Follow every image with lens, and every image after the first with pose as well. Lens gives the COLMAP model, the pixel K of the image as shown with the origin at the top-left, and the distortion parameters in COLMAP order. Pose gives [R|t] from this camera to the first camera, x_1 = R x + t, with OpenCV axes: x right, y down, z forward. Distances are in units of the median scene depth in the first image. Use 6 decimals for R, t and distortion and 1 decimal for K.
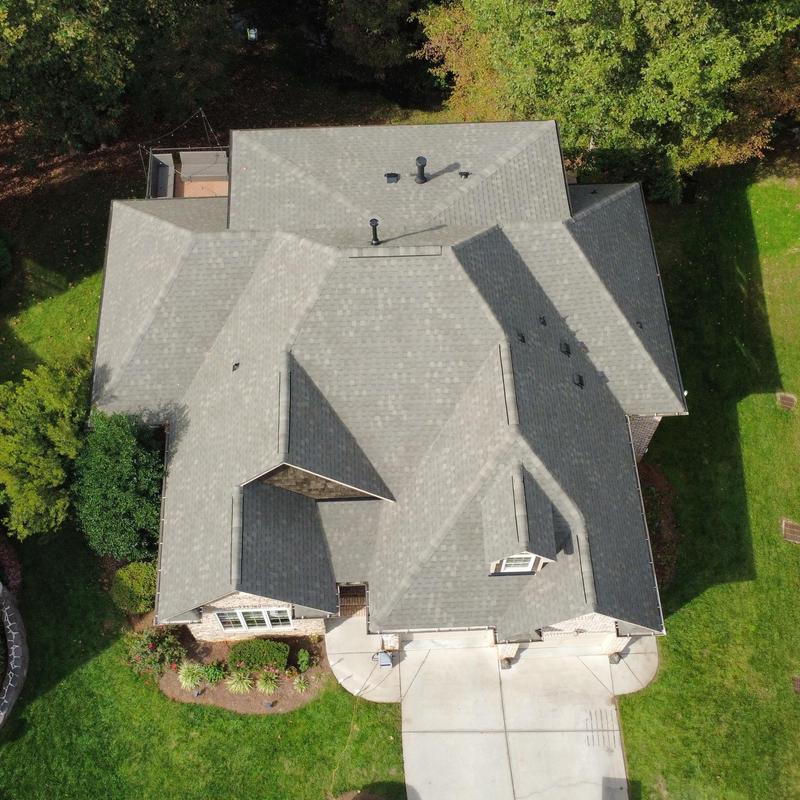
lens RADIAL K [[1059.6, 0, 393.7], [0, 1059.6, 404.9], [0, 0, 1]] dist [0.015558, -0.028107]
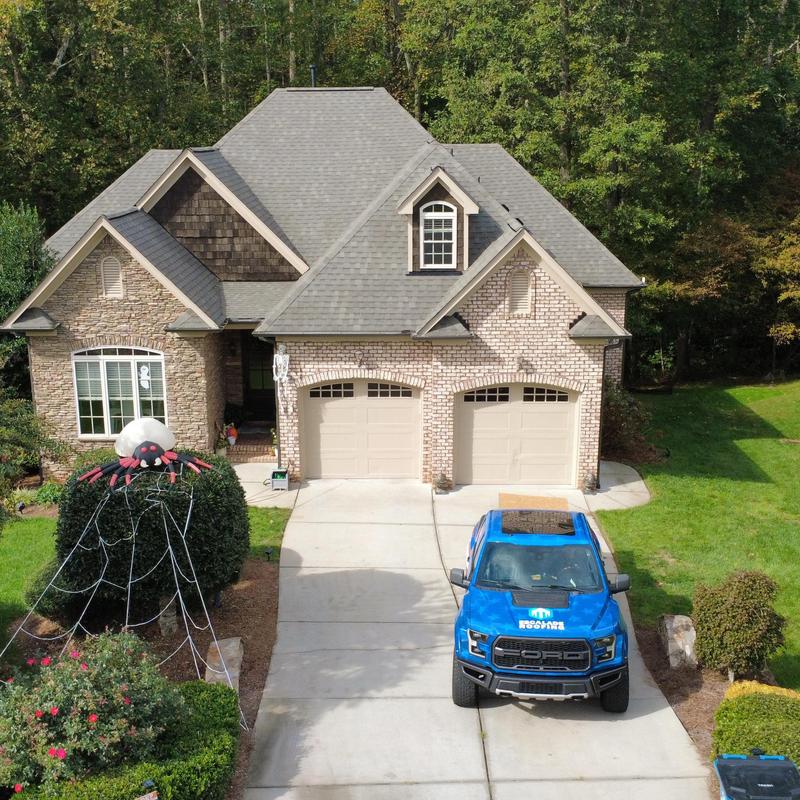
lens RADIAL K [[1059.6, 0, 393.7], [0, 1059.6, 404.9], [0, 0, 1]] dist [0.015558, -0.028107]
pose [[0.998121, 0.010941, -0.060288, 0.121653], [-0.051688, 0.678746, -0.732552, 0.780234], [0.032905, 0.734292, 0.678036, 0.472086]]
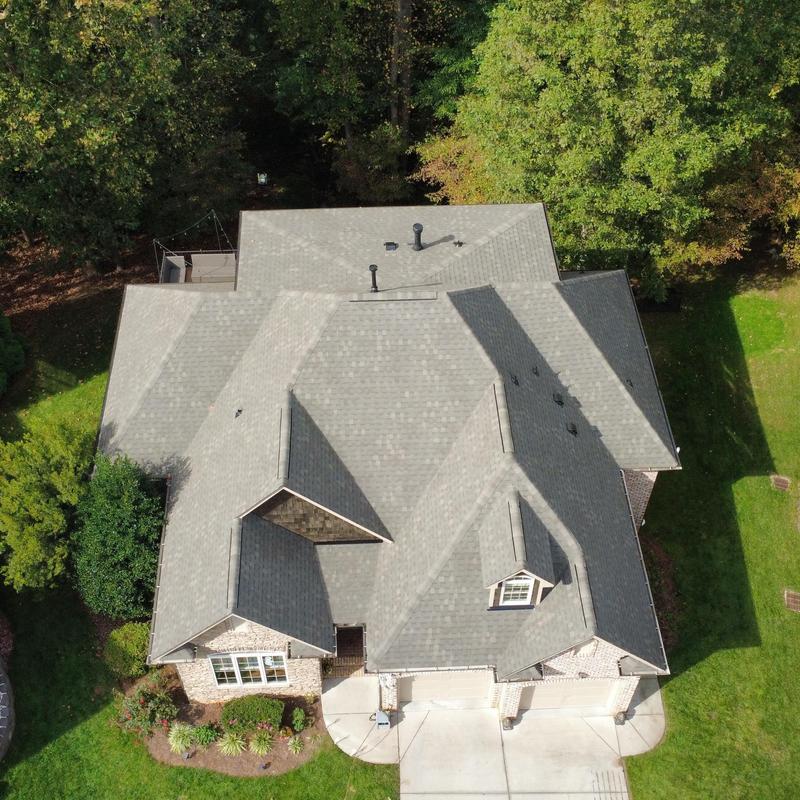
lens RADIAL K [[1059.6, 0, 393.7], [0, 1059.6, 404.9], [0, 0, 1]] dist [0.015558, -0.028107]
pose [[0.999998, 0.000293, -0.001830, 0.003548], [-0.000668, 0.978012, -0.208545, 0.167122], [0.001728, 0.208546, 0.978011, -0.008167]]
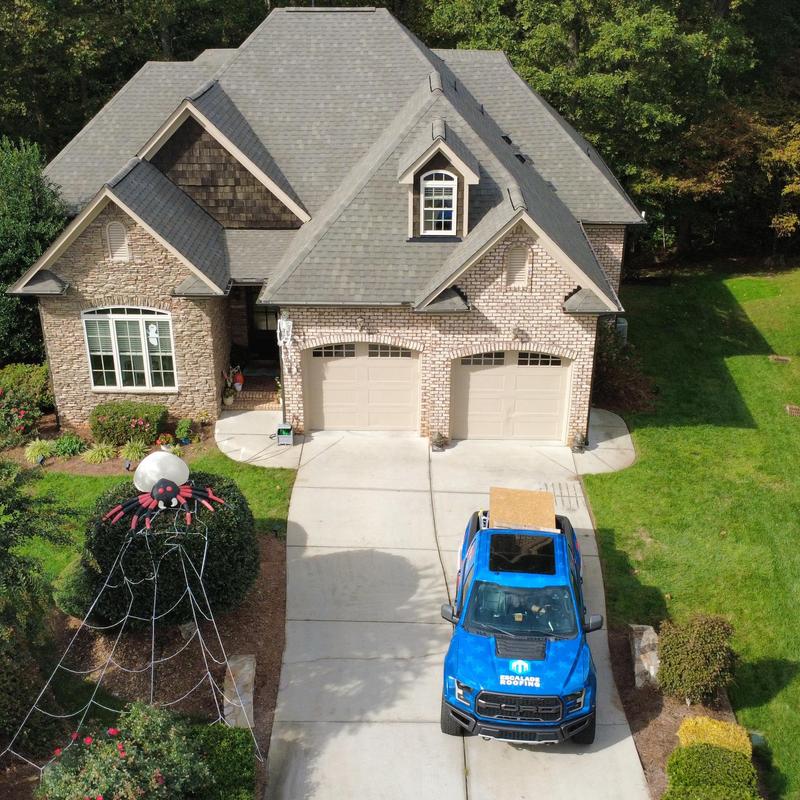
lens RADIAL K [[1059.6, 0, 393.7], [0, 1059.6, 404.9], [0, 0, 1]] dist [0.015558, -0.028107]
pose [[0.997816, 0.028831, -0.059428, 0.123970], [-0.058361, 0.806174, -0.588794, 0.711192], [0.030933, 0.590976, 0.806096, 0.364006]]
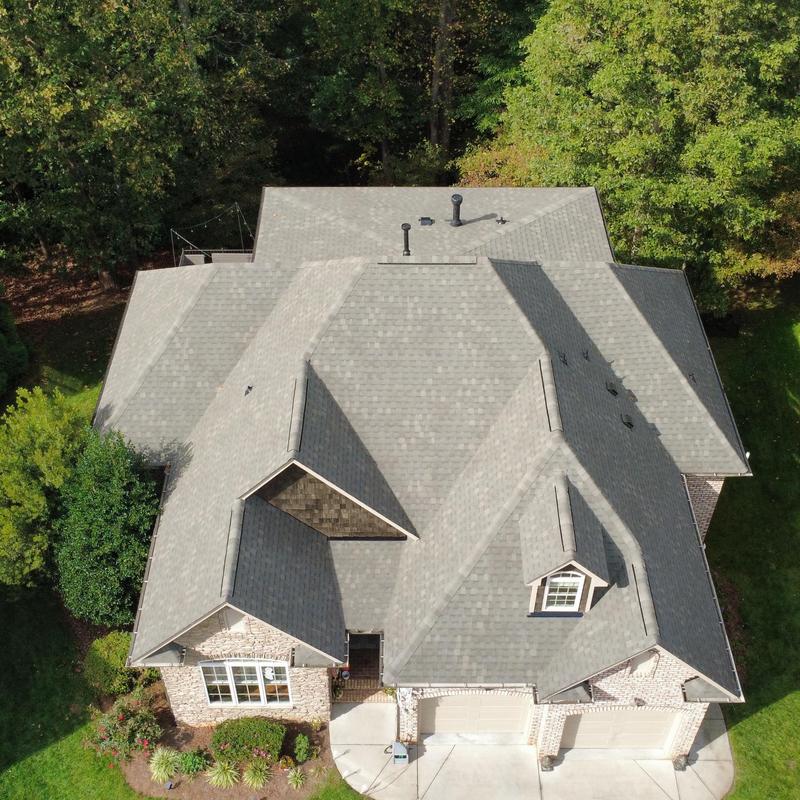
lens RADIAL K [[1059.6, 0, 393.7], [0, 1059.6, 404.9], [0, 0, 1]] dist [0.015558, -0.028107]
pose [[0.998995, 0.030844, -0.032519, 0.005514], [-0.039194, 0.953128, -0.300019, 0.238937], [0.021741, 0.300992, 0.953379, 0.135173]]
